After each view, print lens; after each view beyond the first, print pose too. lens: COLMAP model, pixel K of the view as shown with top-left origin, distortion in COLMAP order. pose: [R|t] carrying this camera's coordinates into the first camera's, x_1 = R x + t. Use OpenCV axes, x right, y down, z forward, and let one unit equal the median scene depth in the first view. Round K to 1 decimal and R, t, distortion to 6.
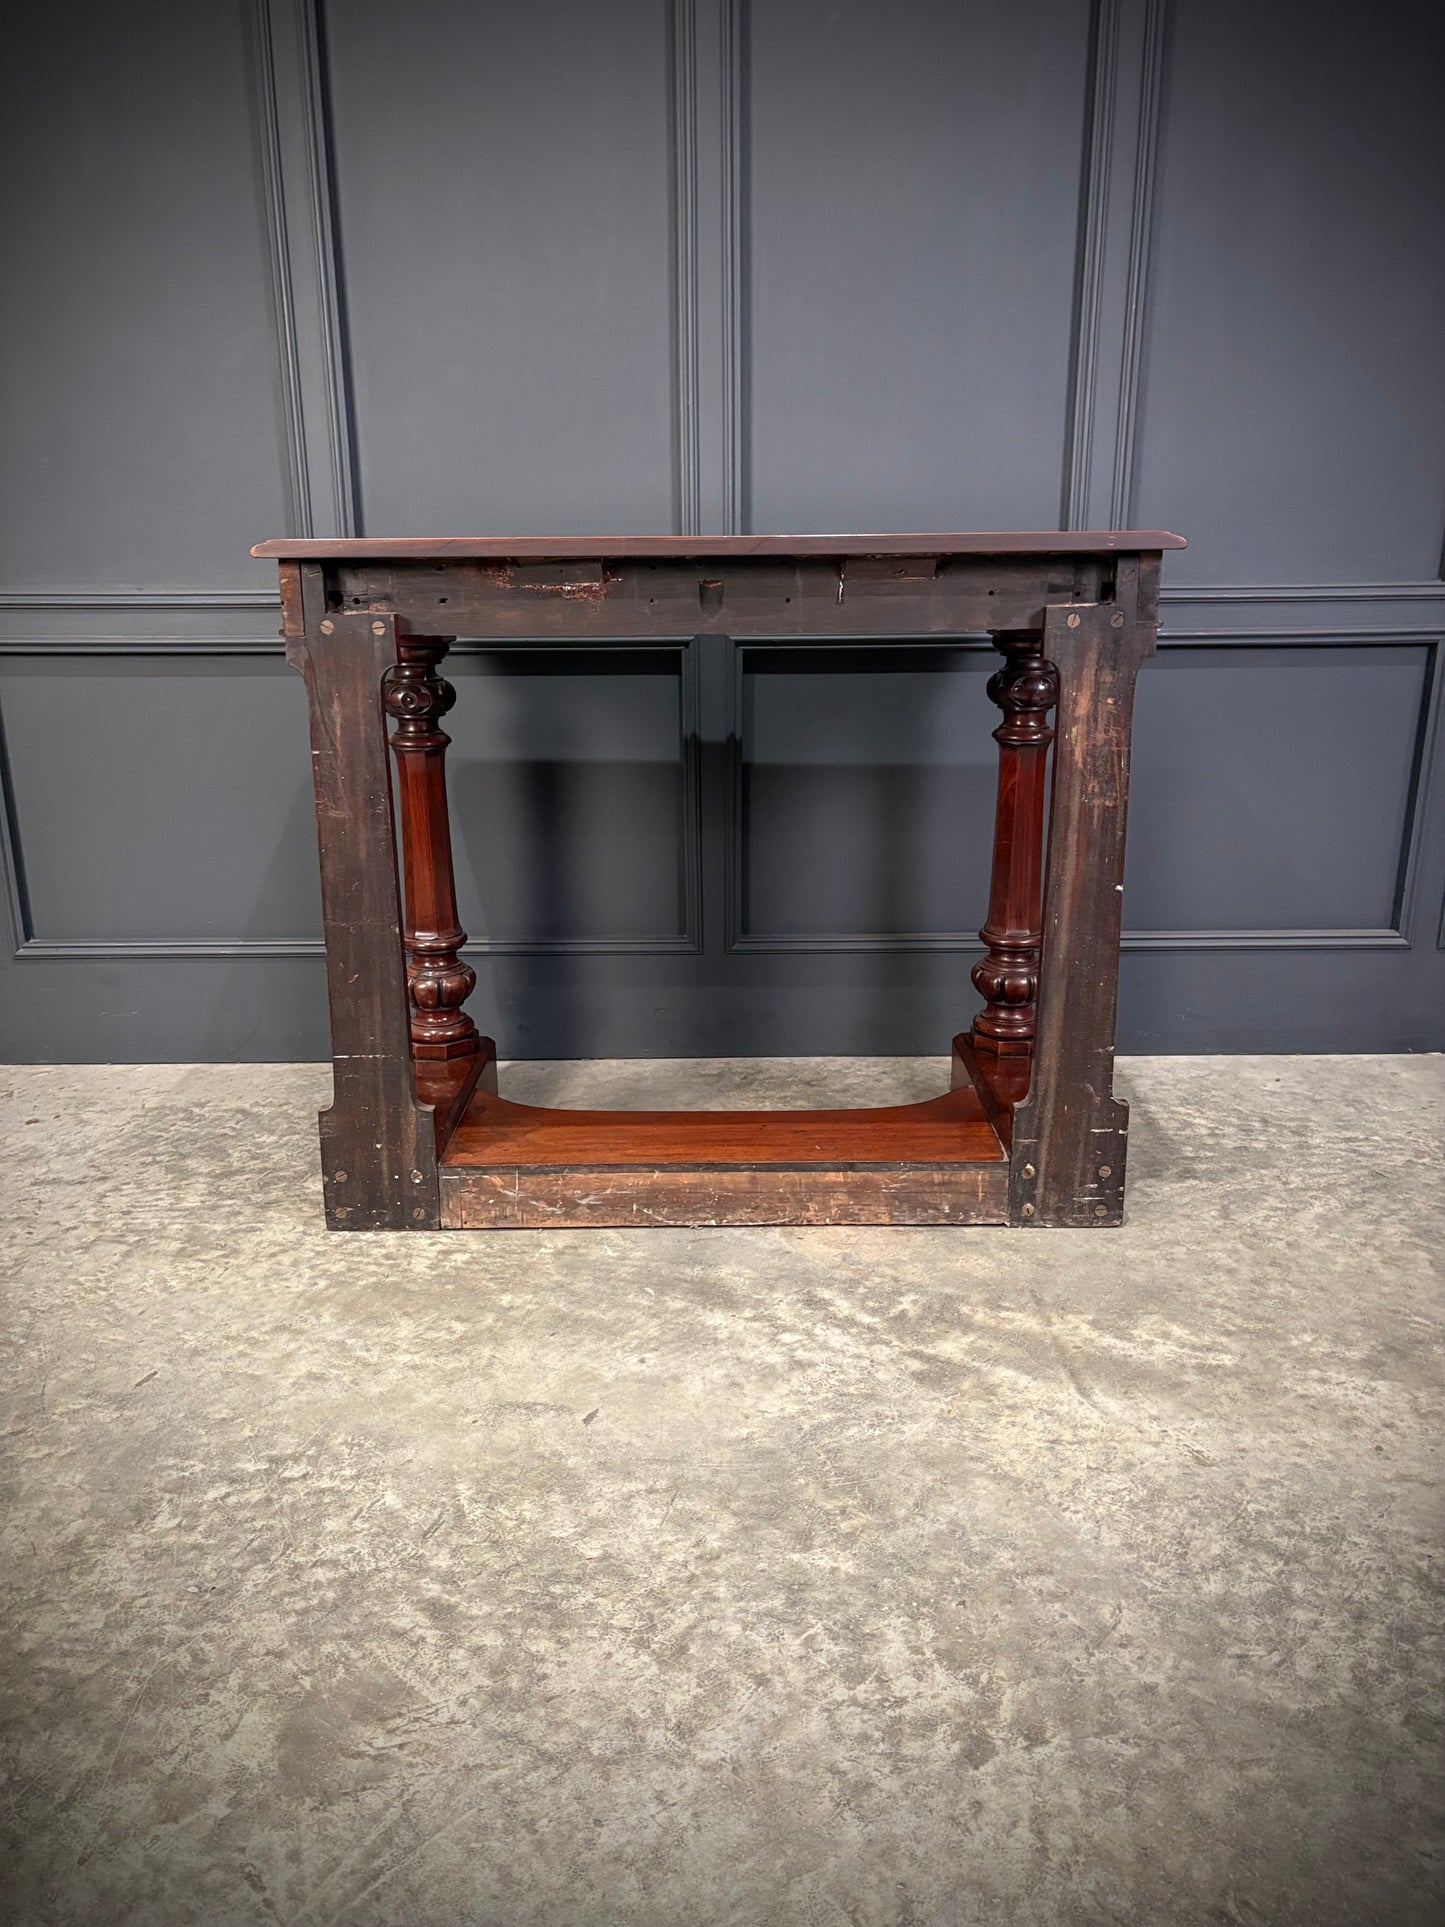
lens RADIAL K [[1433.1, 0, 720.2], [0, 1433.1, 961.3], [0, 0, 1]] dist [0.022016, -0.027021]
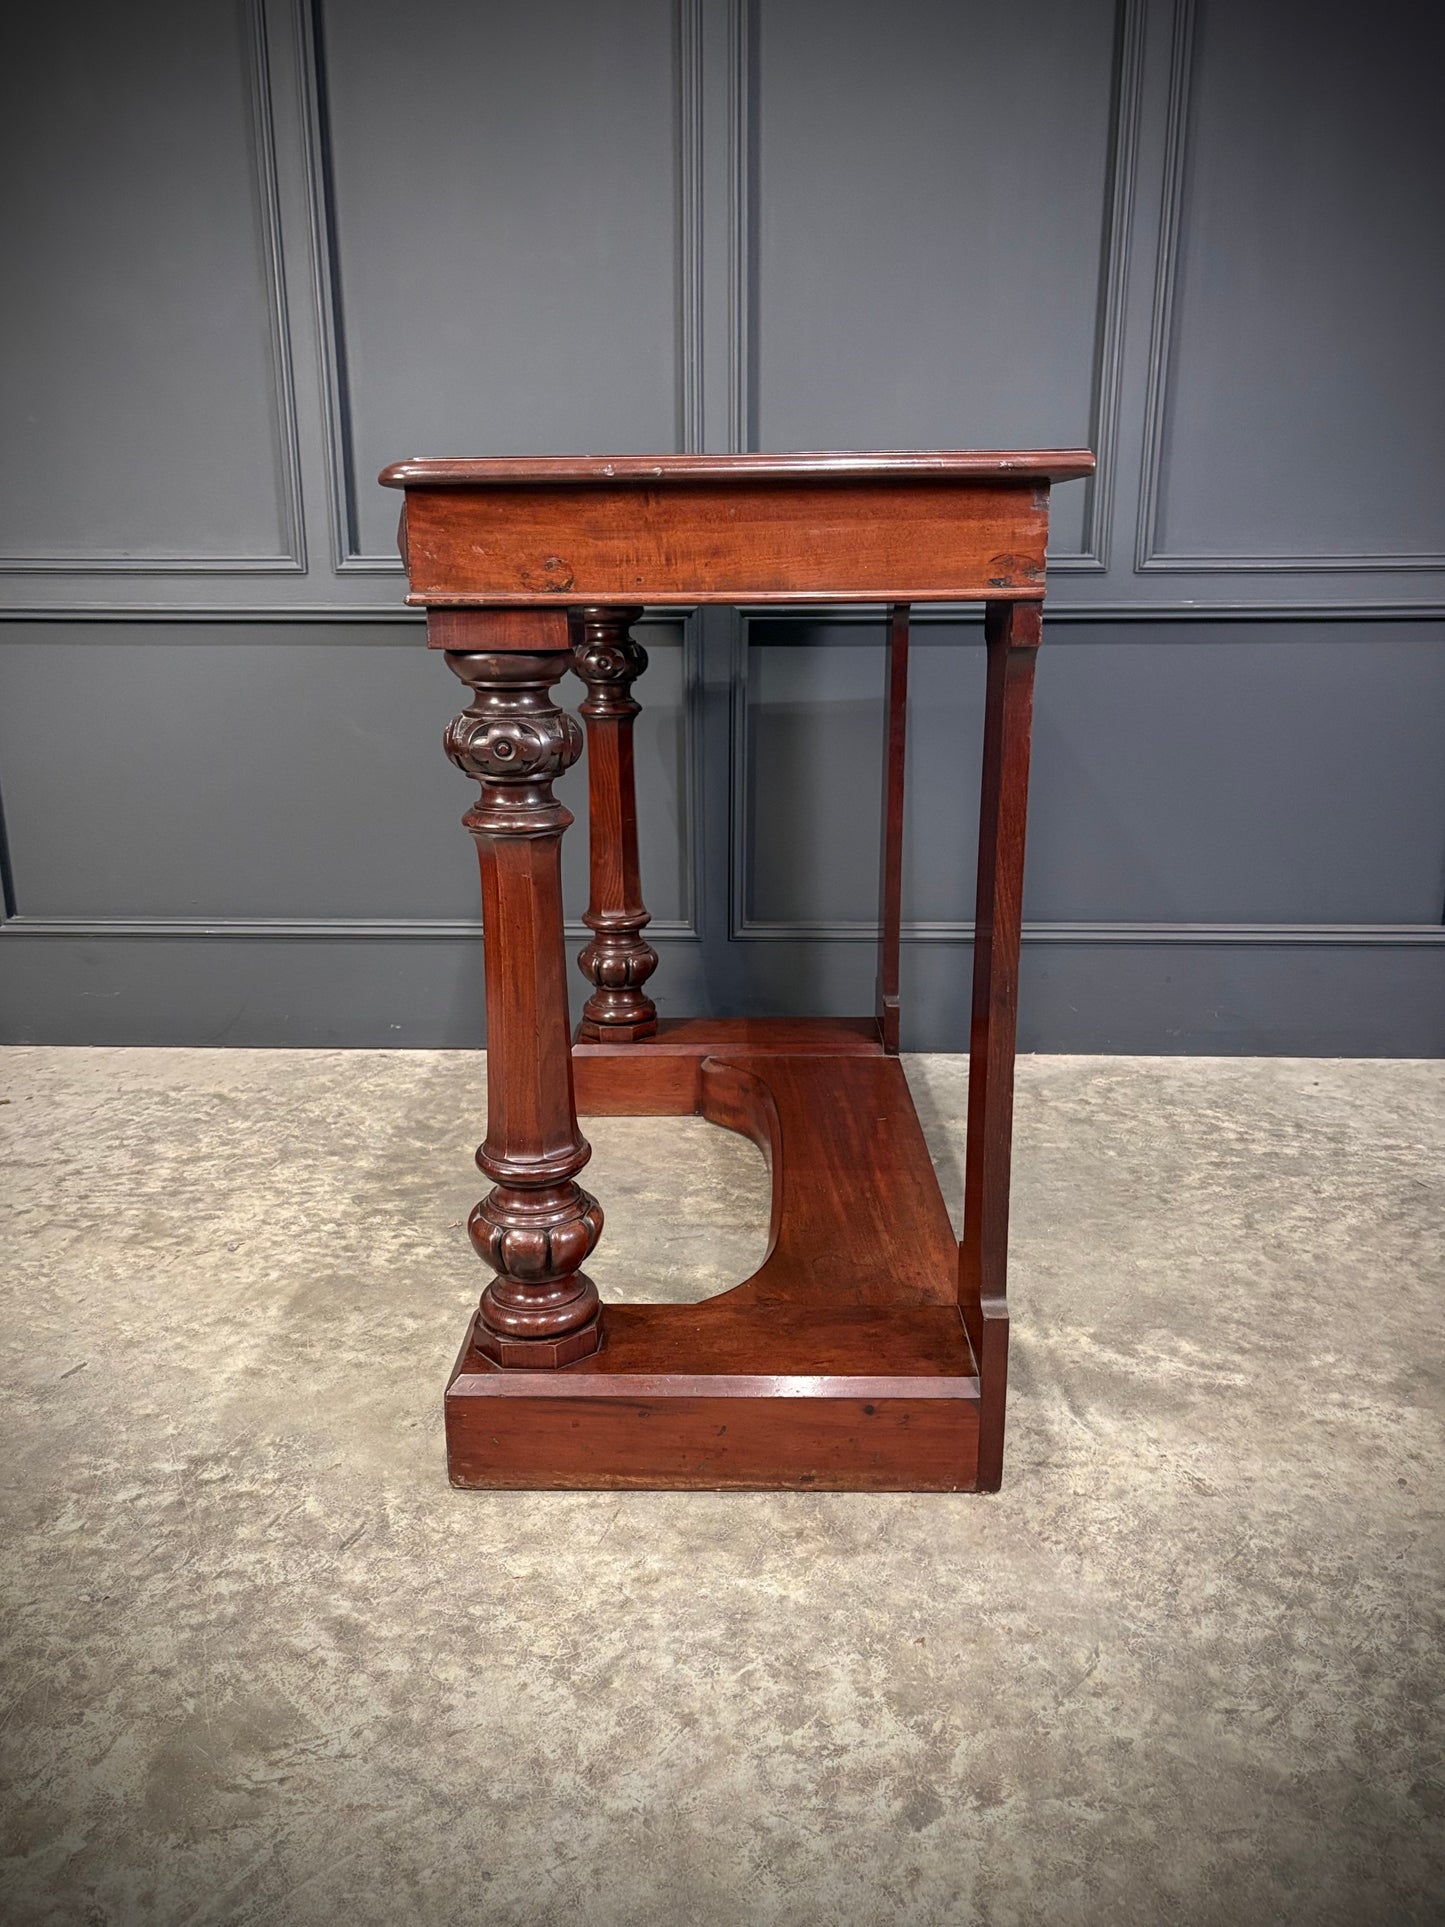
lens RADIAL K [[1433.1, 0, 724.1], [0, 1433.1, 991.0], [0, 0, 1]] dist [0.022016, -0.027021]
pose [[0.999168, 0.015643, -0.037654, 0.058961], [-0.015127, 0.999788, 0.013956, 0.023688], [0.037865, -0.013375, 0.999193, 0.082181]]
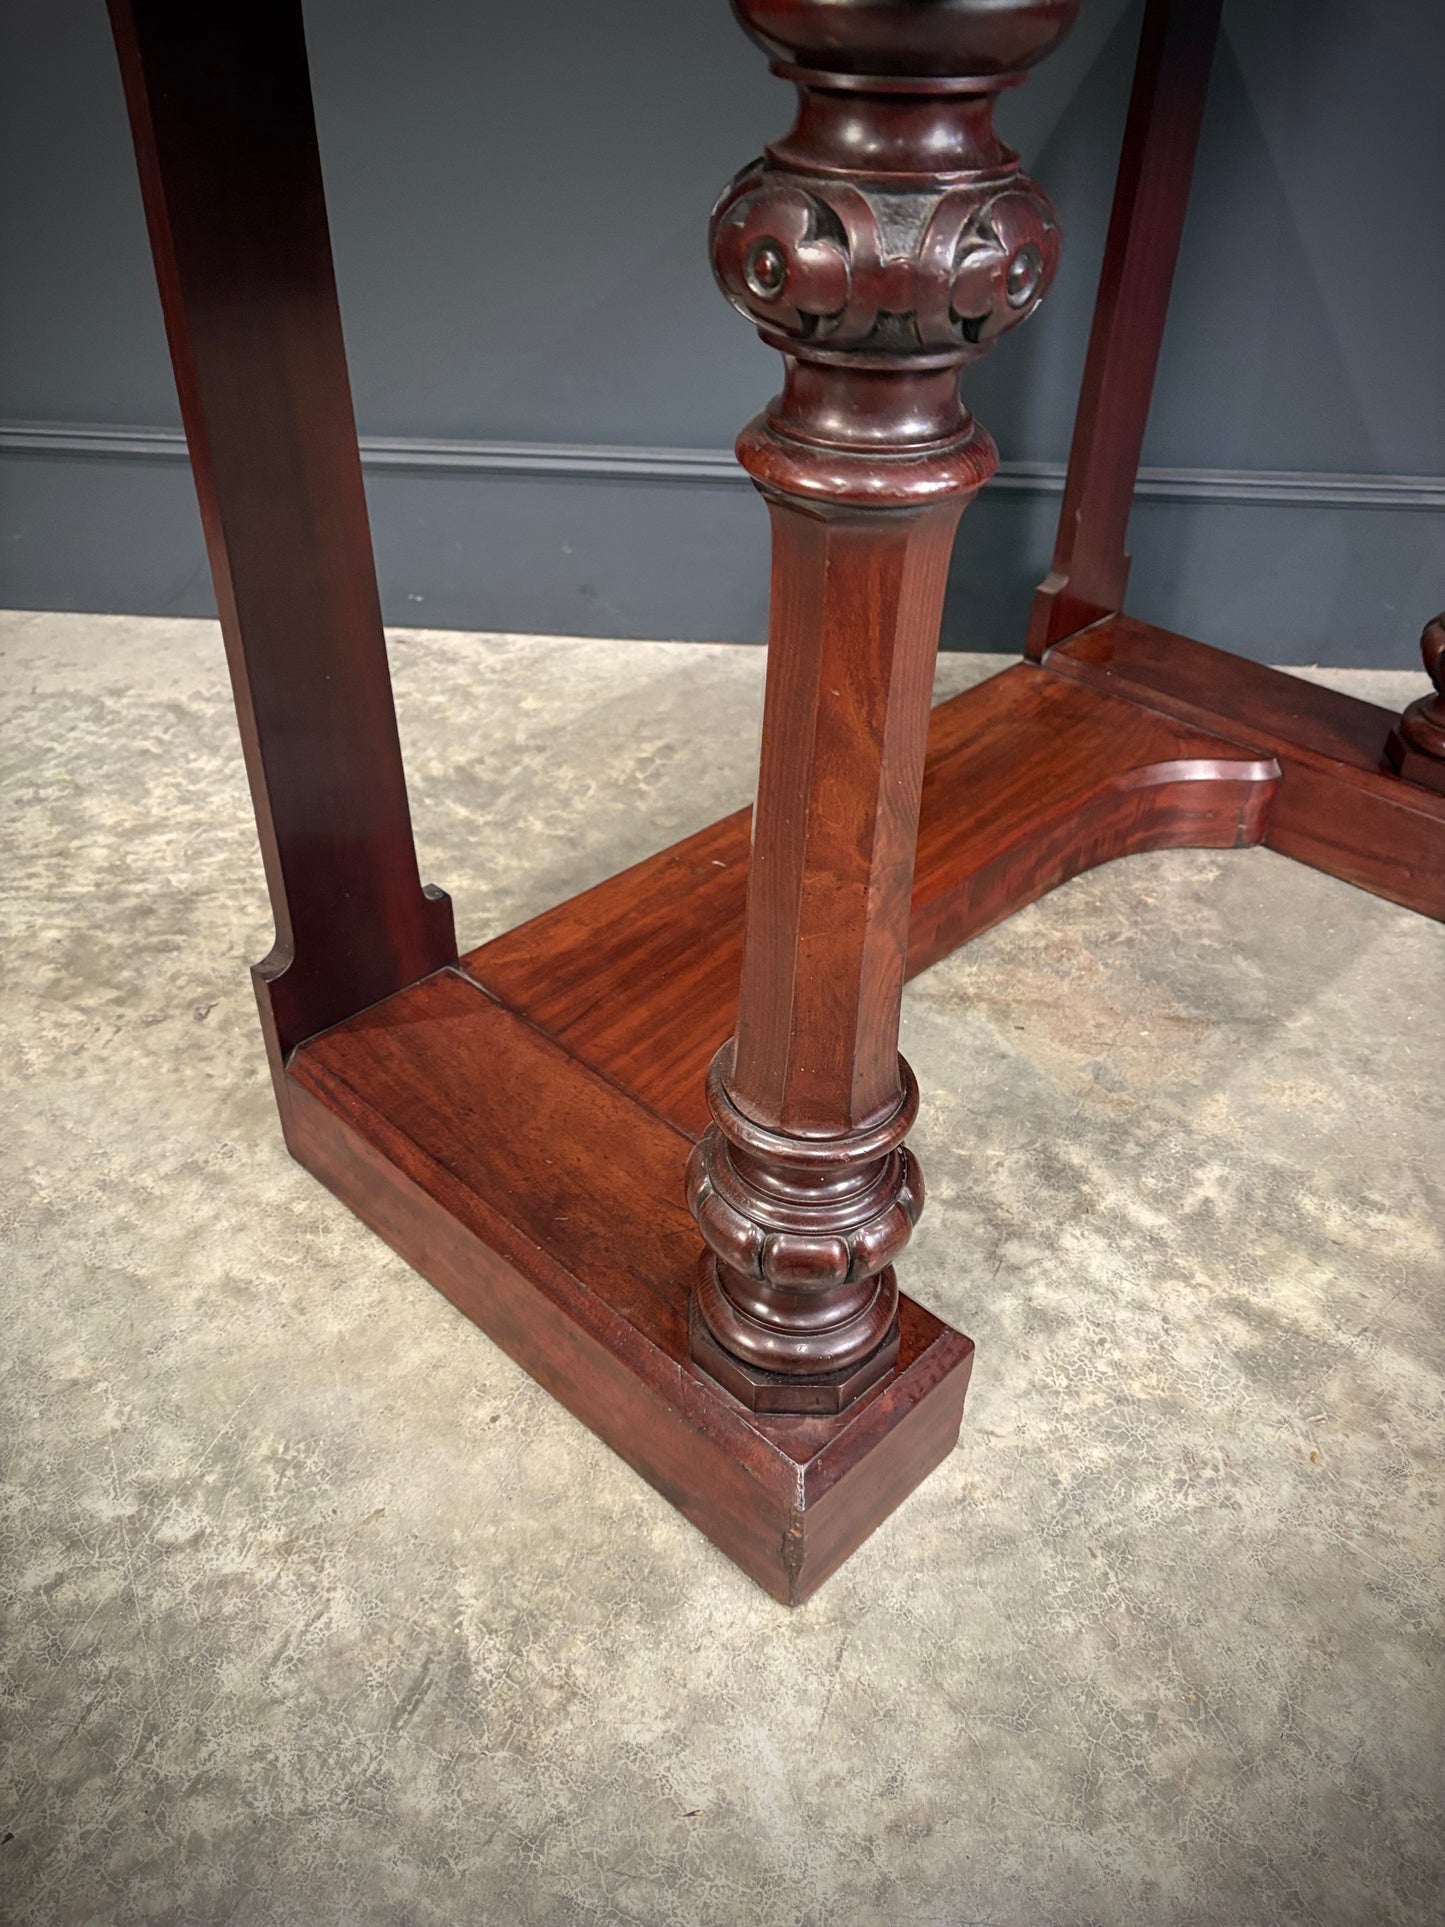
lens RADIAL K [[1433.1, 0, 723.9], [0, 1433.1, 923.2], [0, 0, 1]] dist [0.022016, -0.027021]
pose [[0.997664, 0.059512, -0.033537, -0.068474], [-0.043853, 0.934390, 0.353542, -0.078877], [0.052376, -0.351245, 0.934817, 0.517605]]
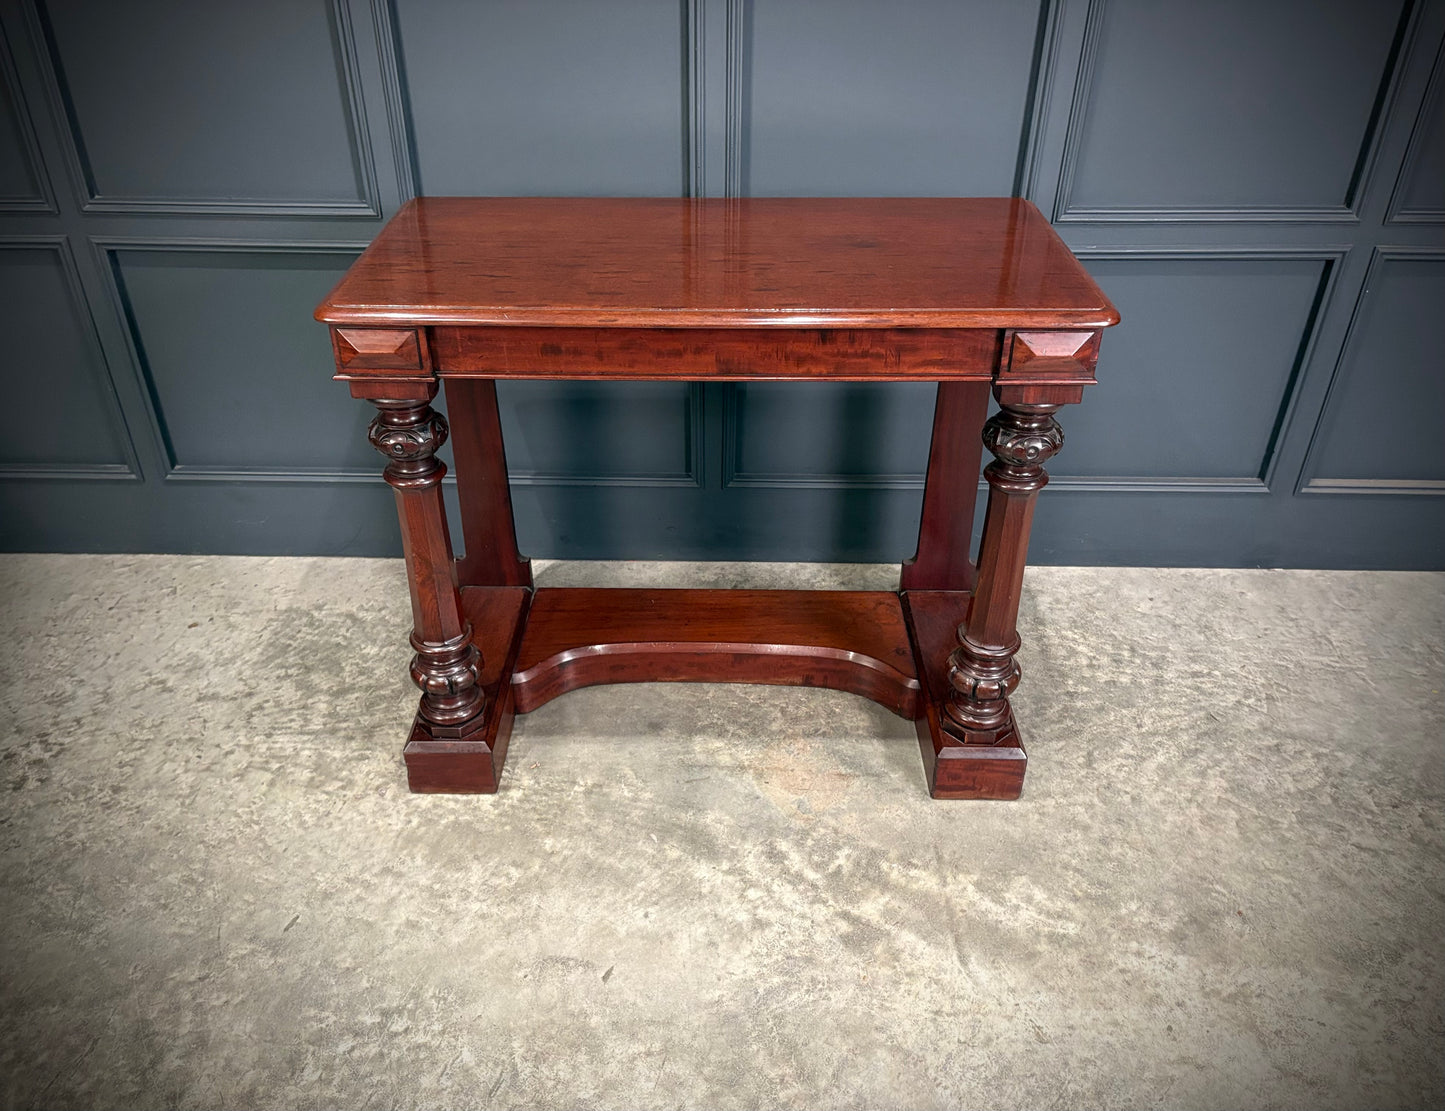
lens RADIAL K [[1107.3, 0, 710.8], [0, 1107.3, 538.7], [0, 0, 1]] dist [0.014248, 0.004844]
pose [[0.999586, 0.021396, -0.019225, 0.021617], [-0.014738, 0.954935, 0.296448, -0.405769], [0.024701, -0.296042, 0.954855, 0.092051]]
